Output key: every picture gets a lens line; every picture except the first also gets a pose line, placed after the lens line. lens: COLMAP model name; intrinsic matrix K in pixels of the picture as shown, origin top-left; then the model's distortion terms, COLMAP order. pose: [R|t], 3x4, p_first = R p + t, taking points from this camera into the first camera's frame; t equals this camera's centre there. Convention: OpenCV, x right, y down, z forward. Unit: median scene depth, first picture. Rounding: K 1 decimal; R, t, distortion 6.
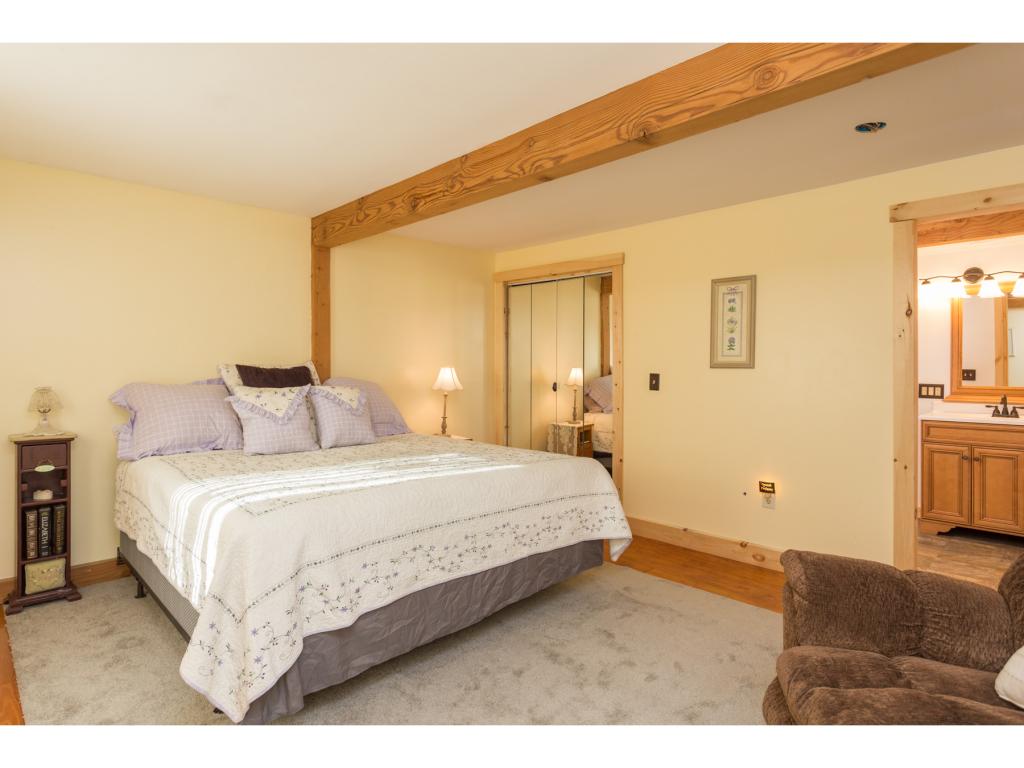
lens RADIAL K [[556.6, 0, 507.6], [0, 556.6, 370.2], [0, 0, 1]] dist [0.003159, 0.000623]
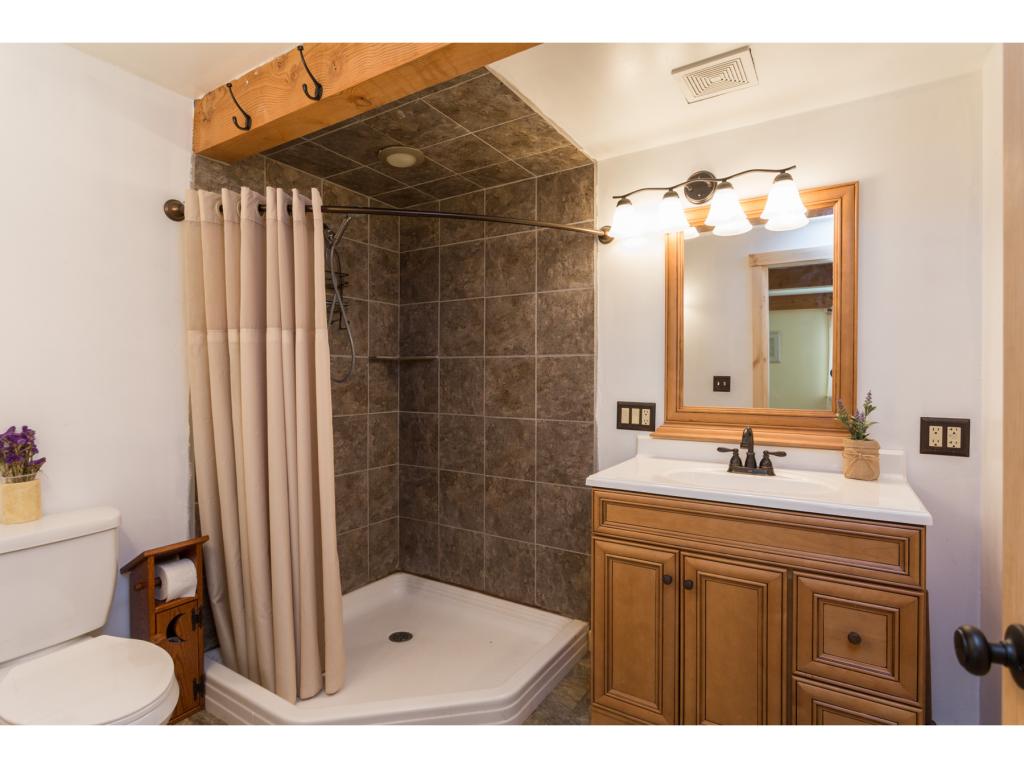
lens RADIAL K [[516.2, 0, 512.0], [0, 516.2, 384.0], [0, 0, 1]] dist [-0.000483, 0.001169]
pose [[0.968696, -0.005997, 0.248176, 0.571384], [0.004565, 0.999969, 0.006345, 0.004638], [-0.248207, -0.005013, 0.968694, 0.609388]]
